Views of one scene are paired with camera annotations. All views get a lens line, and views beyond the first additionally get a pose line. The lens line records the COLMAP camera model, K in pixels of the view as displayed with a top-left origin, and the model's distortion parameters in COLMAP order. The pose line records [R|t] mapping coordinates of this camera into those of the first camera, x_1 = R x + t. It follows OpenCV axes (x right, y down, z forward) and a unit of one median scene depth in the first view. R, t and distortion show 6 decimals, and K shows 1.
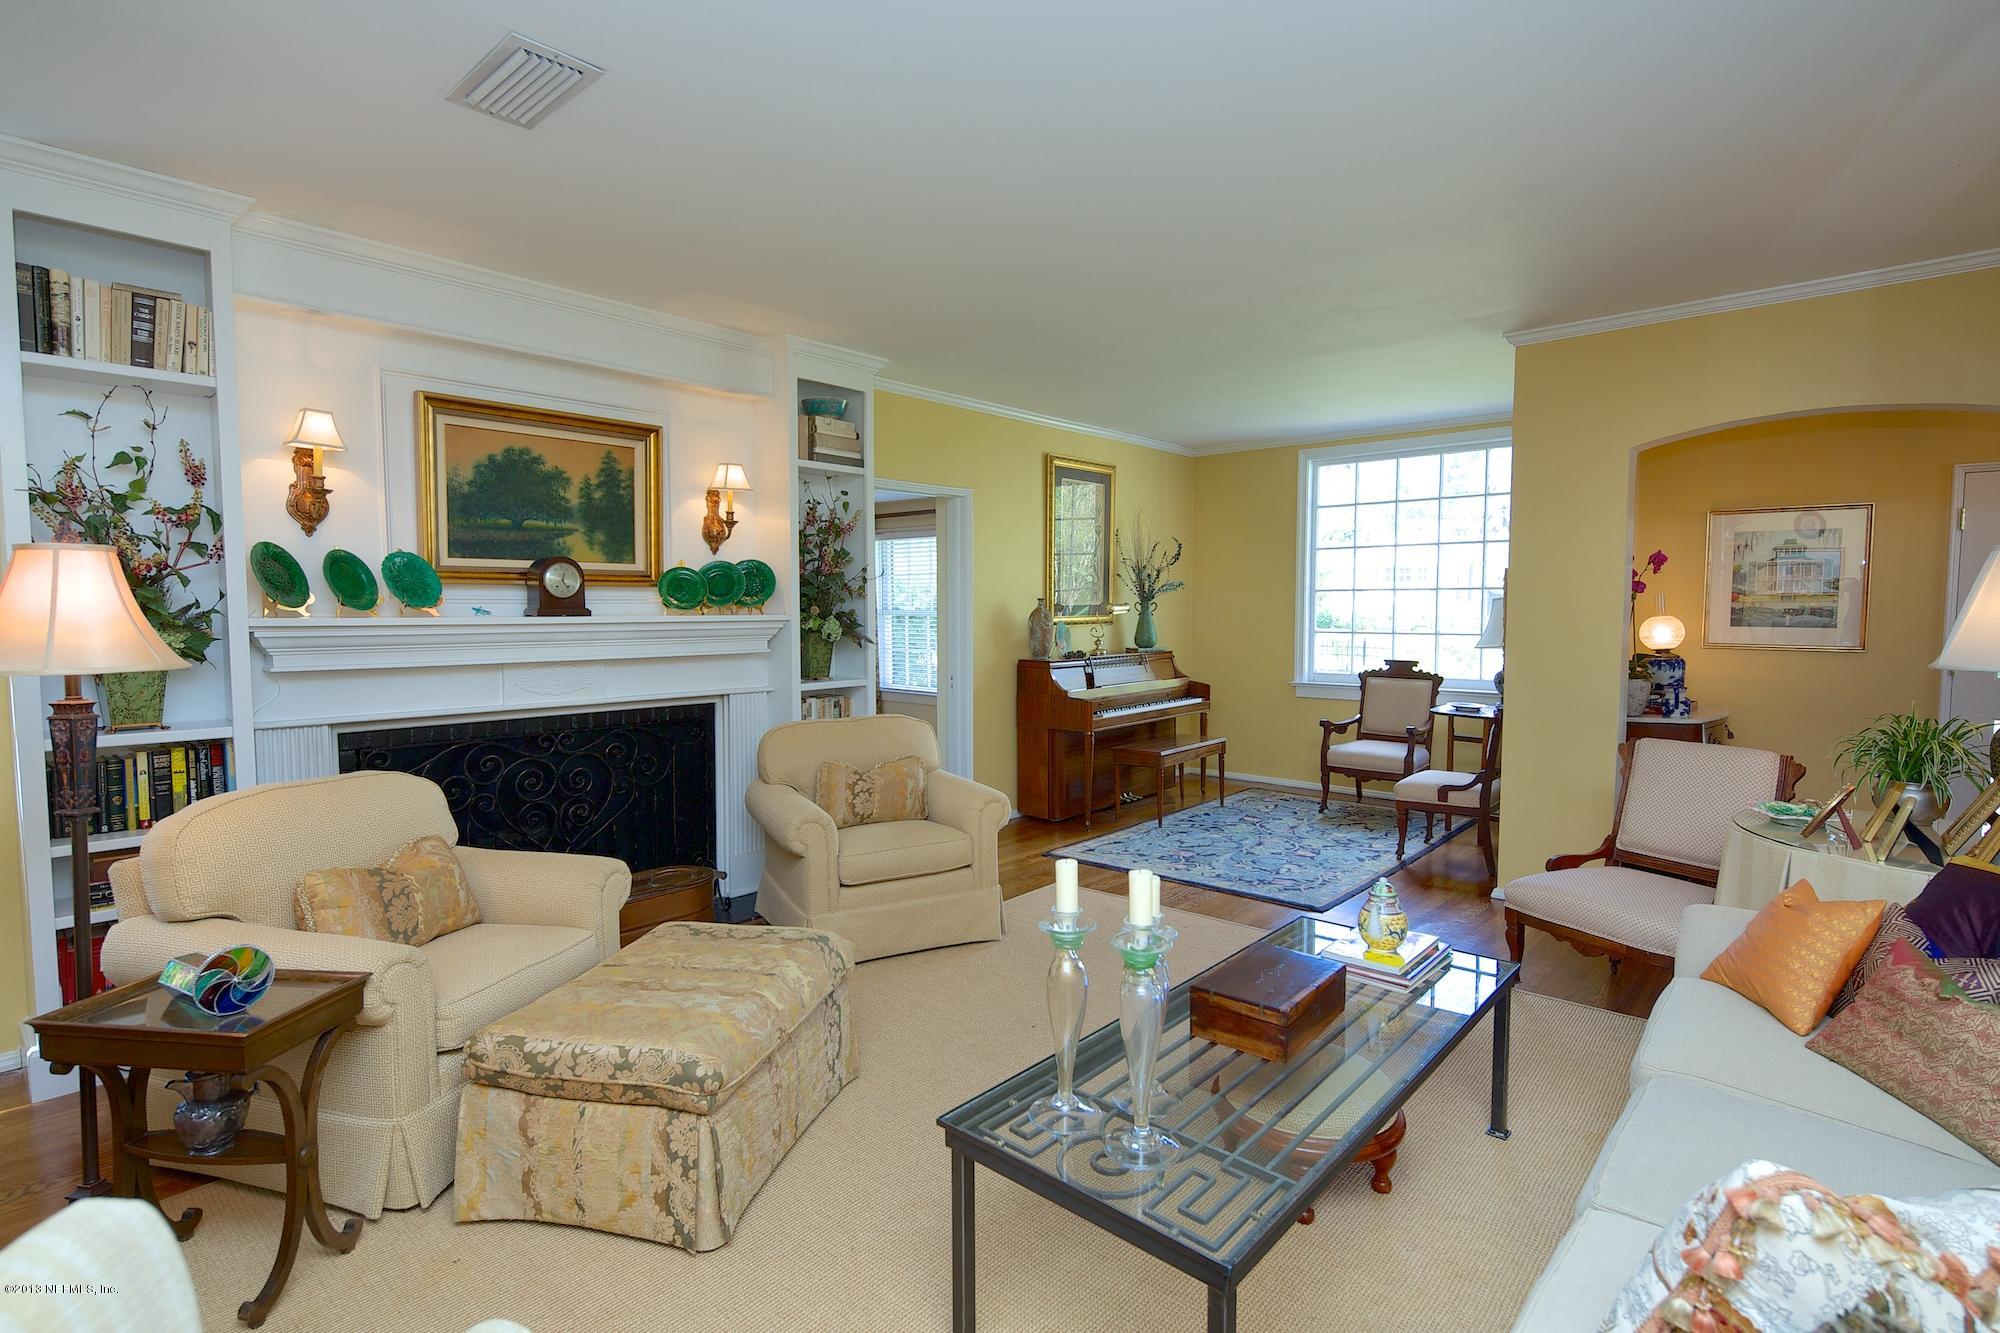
lens RADIAL K [[966.2, 0, 997.8], [0, 966.2, 656.3], [0, 0, 1]] dist [0.003559, -0.001557]
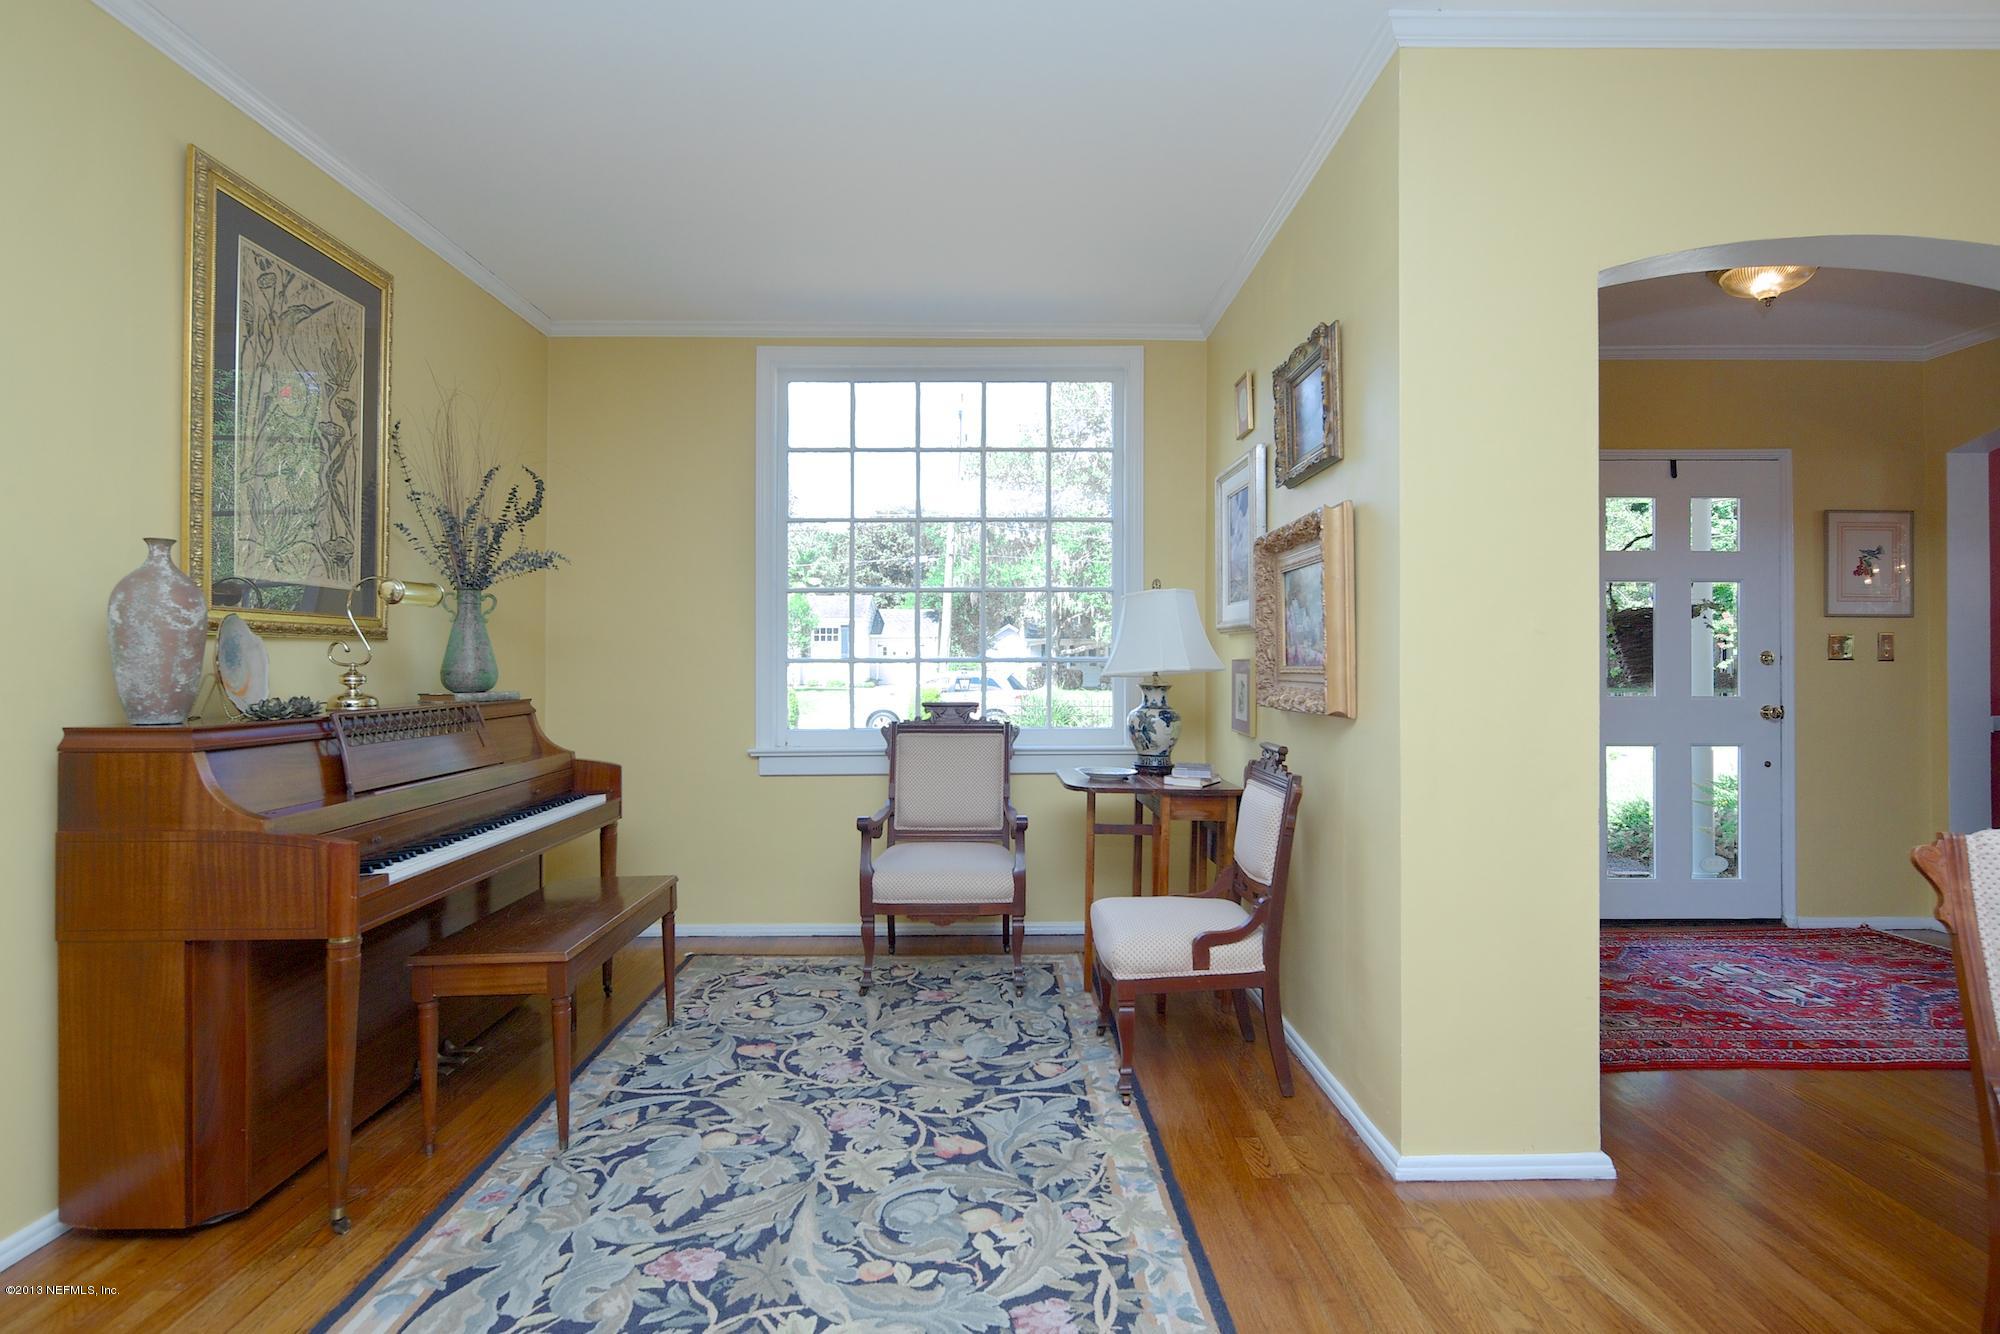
lens RADIAL K [[966.2, 0, 997.8], [0, 966.2, 656.8], [0, 0, 1]] dist [0.003559, -0.001557]
pose [[0.738182, 0.005807, 0.674577, 0.031218], [0.038945, 0.997928, -0.051207, 0.007363], [-0.673477, 0.064072, 0.736426, 0.523422]]
